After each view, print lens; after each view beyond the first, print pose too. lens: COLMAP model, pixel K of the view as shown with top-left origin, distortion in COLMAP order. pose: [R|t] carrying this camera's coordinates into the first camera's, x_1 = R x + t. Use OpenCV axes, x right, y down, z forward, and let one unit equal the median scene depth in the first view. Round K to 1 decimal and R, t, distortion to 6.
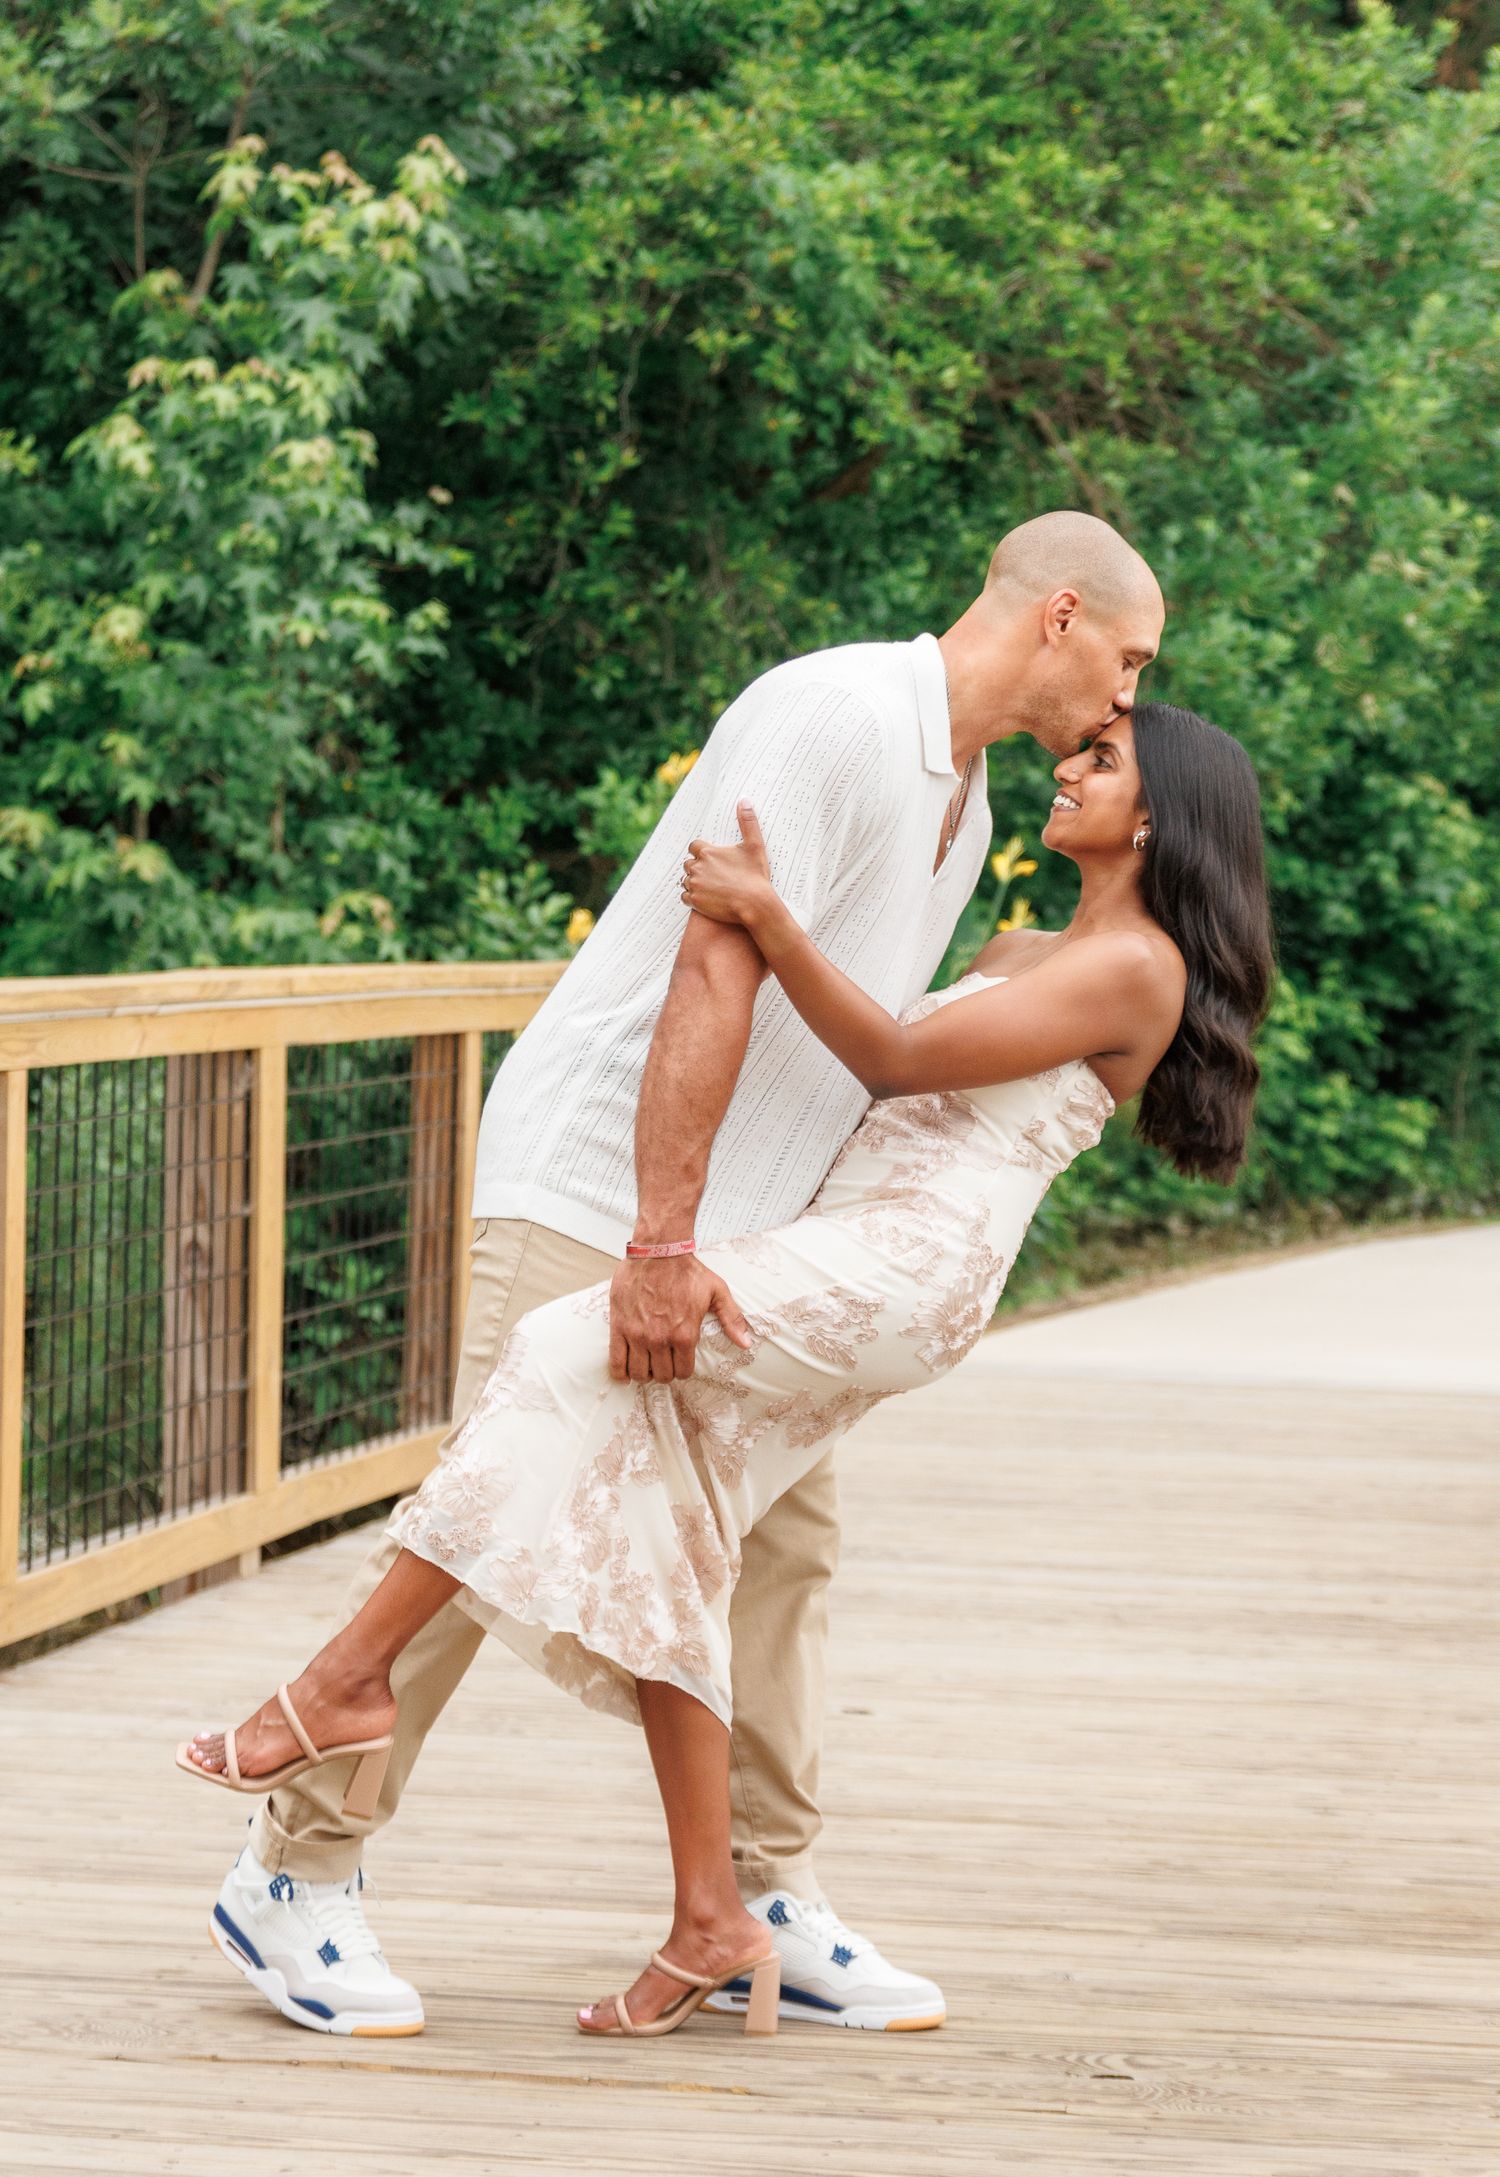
lens RADIAL K [[6084.1, 0, 890.6], [0, 6084.1, 1088.3], [0, 0, 1]] dist [0.014068, 0.086801]
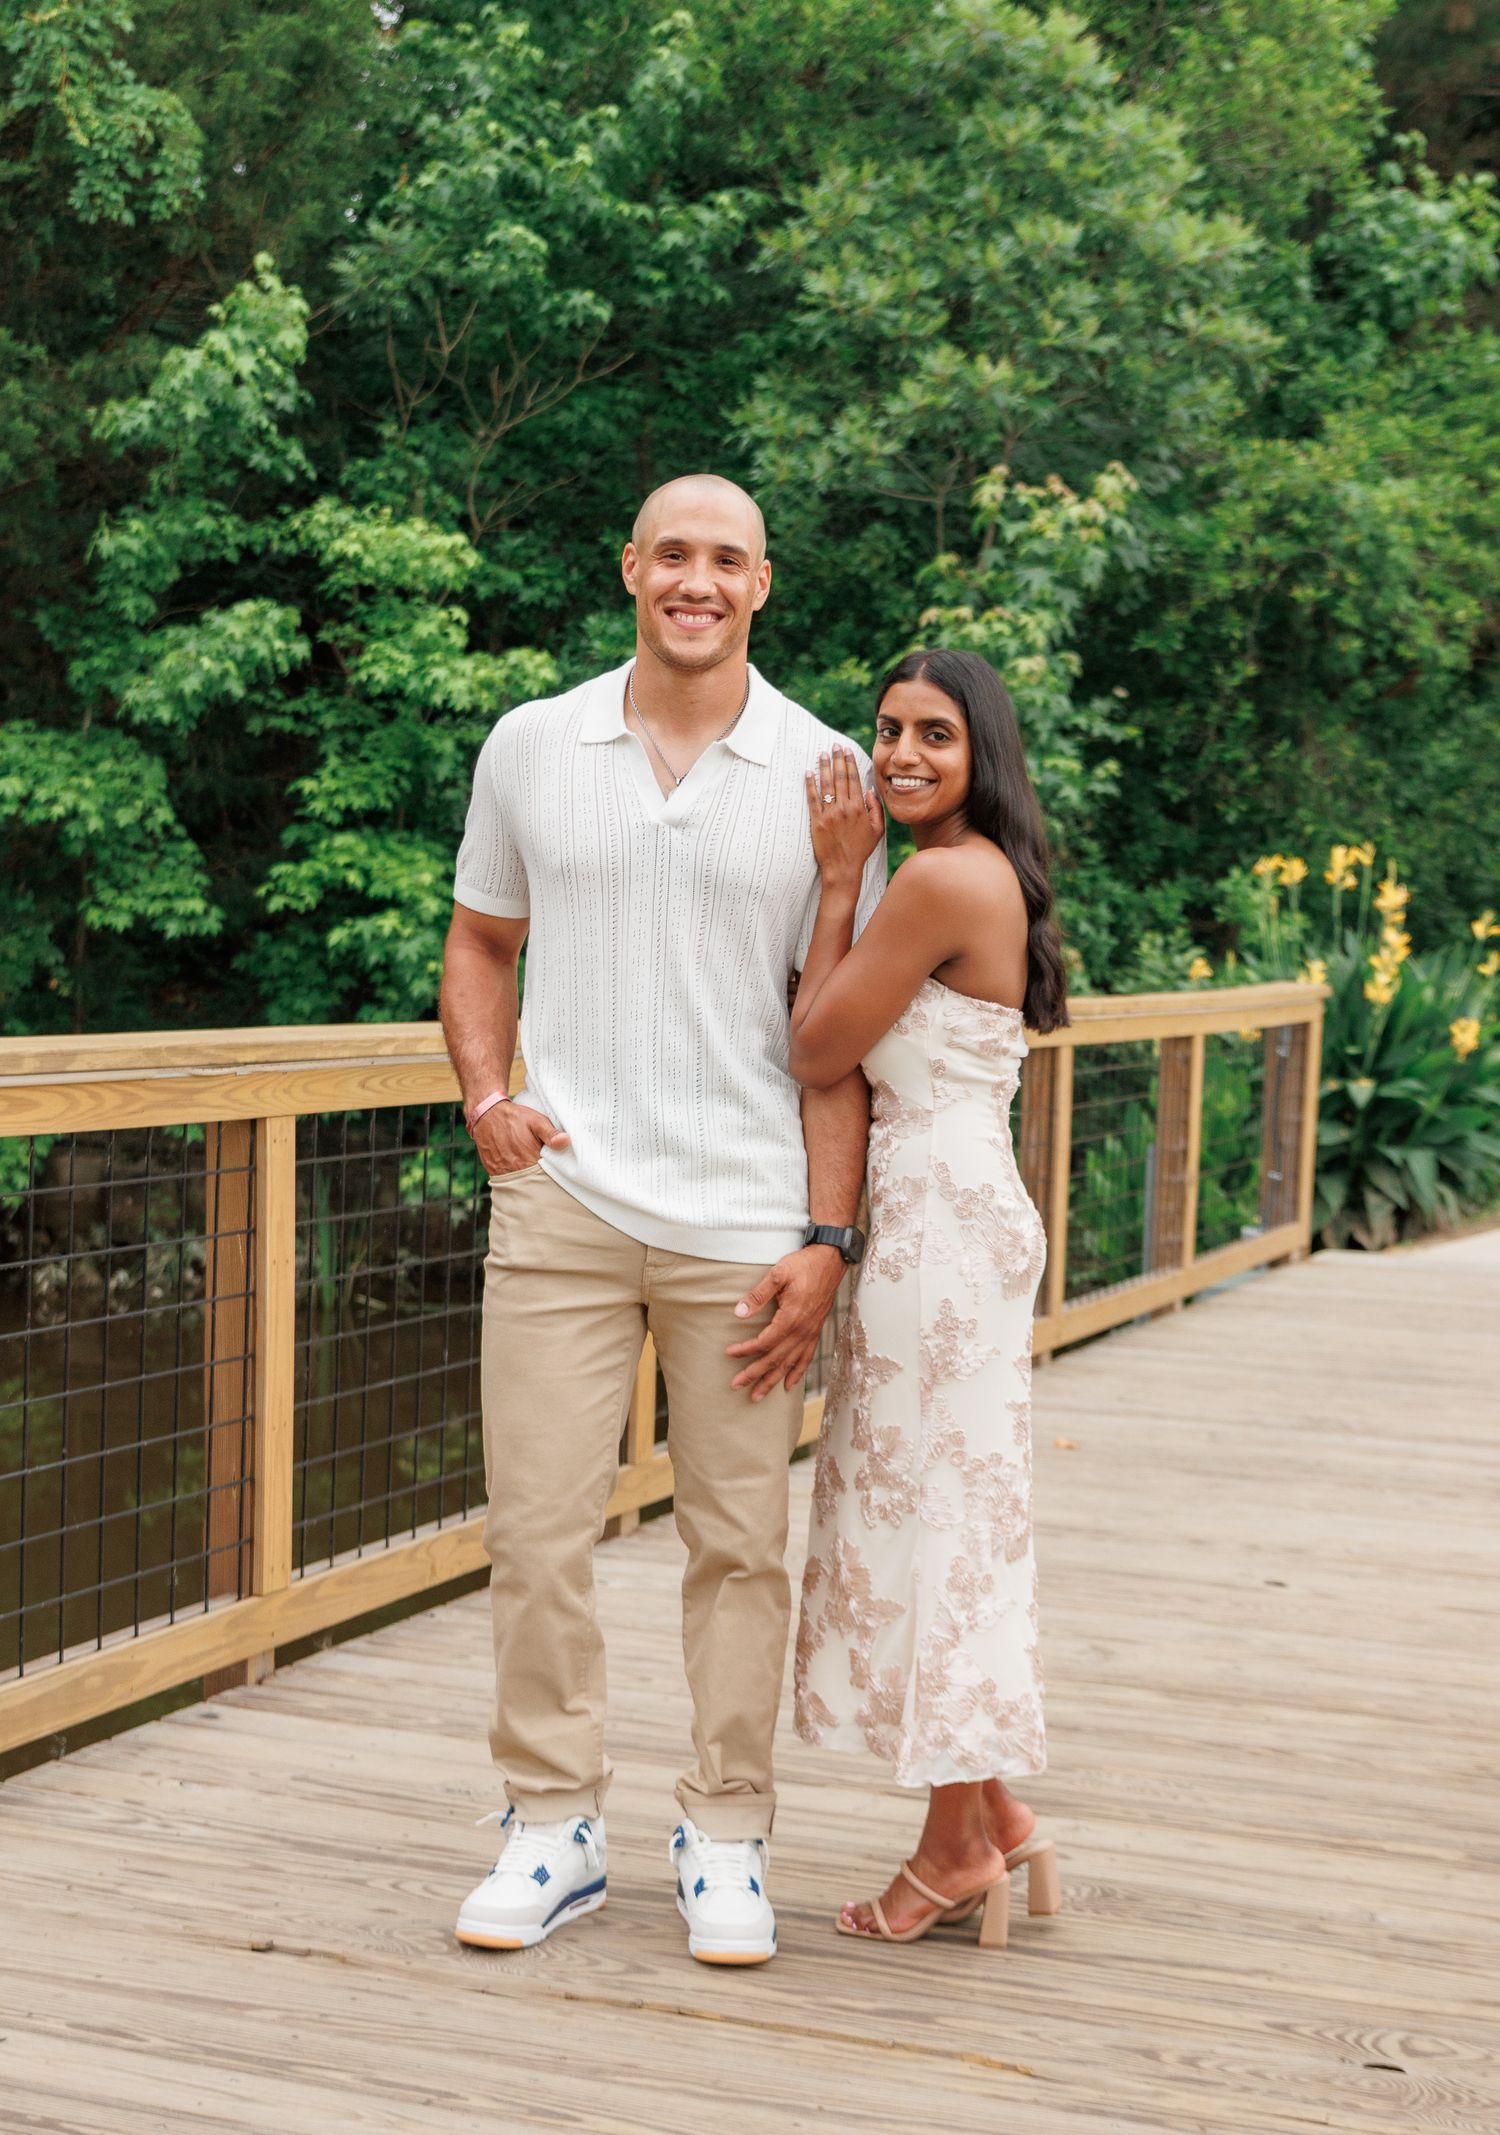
lens RADIAL K [[3309.7, 0, 703.7], [0, 3309.7, 1156.9], [0, 0, 1]] dist [-0.006203, 0.008139]
pose [[0.973830, 0.016192, -0.226700, 0.015138], [-0.008724, 0.999387, 0.033906, -0.005156], [0.227110, -0.031041, 0.973374, 0.126204]]
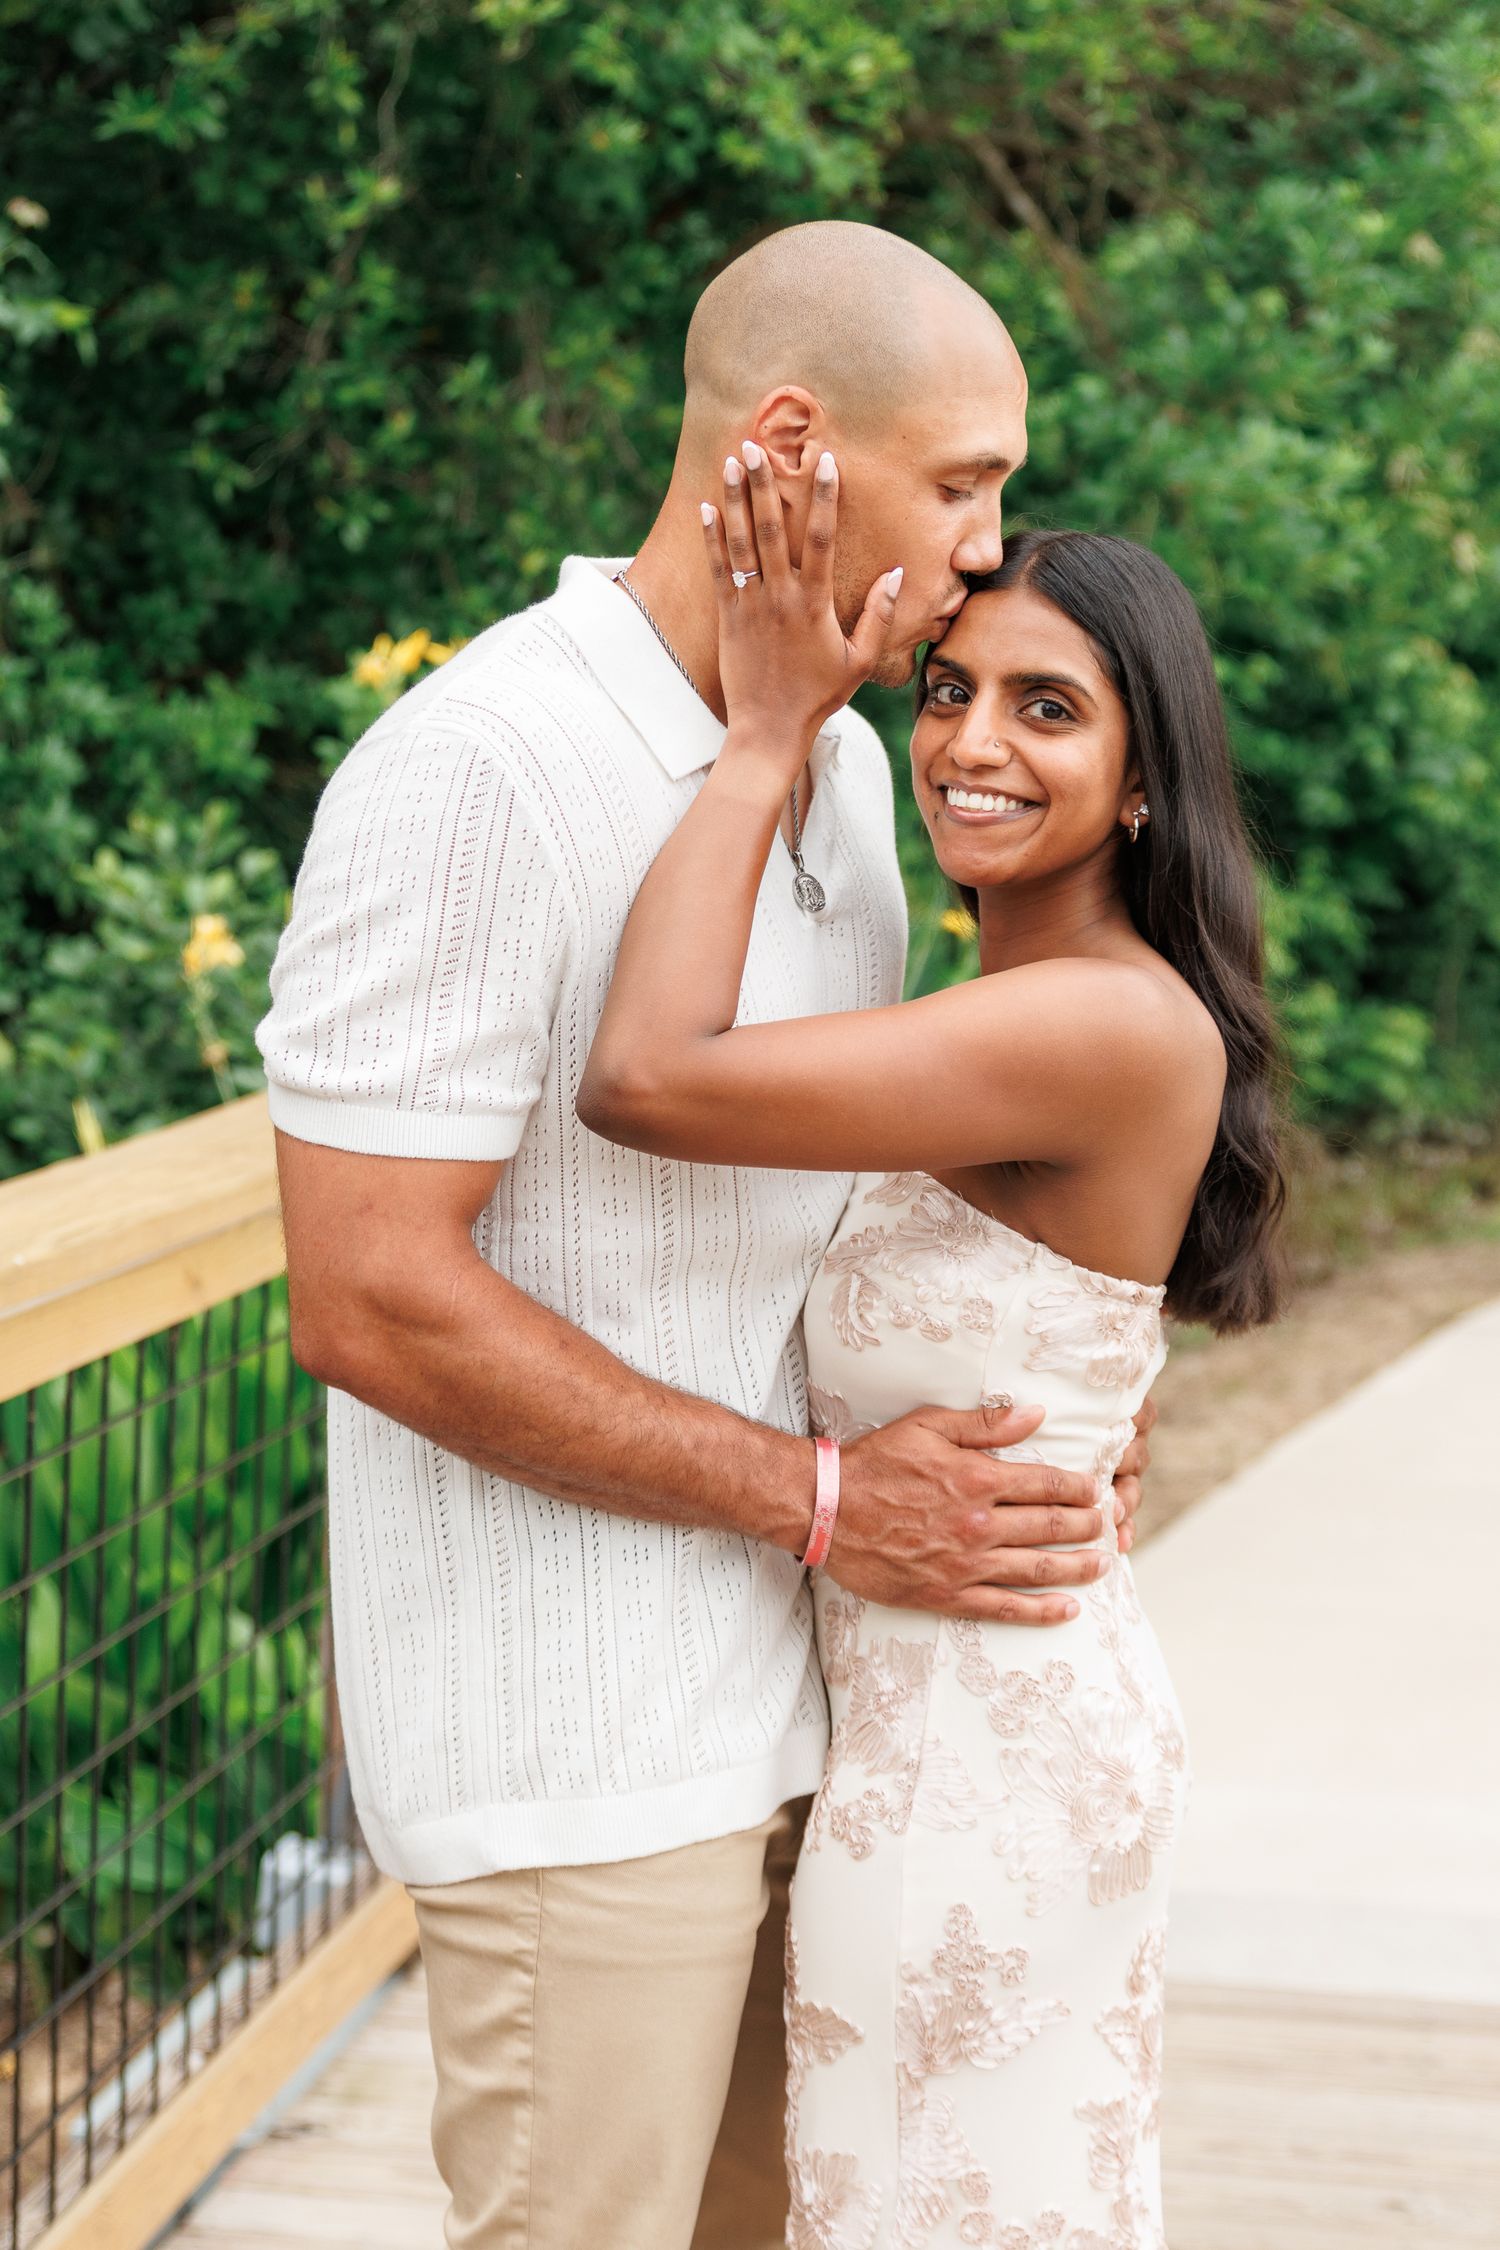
lens RADIAL K [[4461.0, 0, 746.1], [0, 4461.0, 1119.7], [0, 0, 1]] dist [0.004046, -0.088854]
pose [[0.999761, -0.004152, -0.021457, 0.006966], [0.005439, 0.998168, 0.060264, -0.029664], [0.021167, -0.060367, 0.997952, 0.491678]]
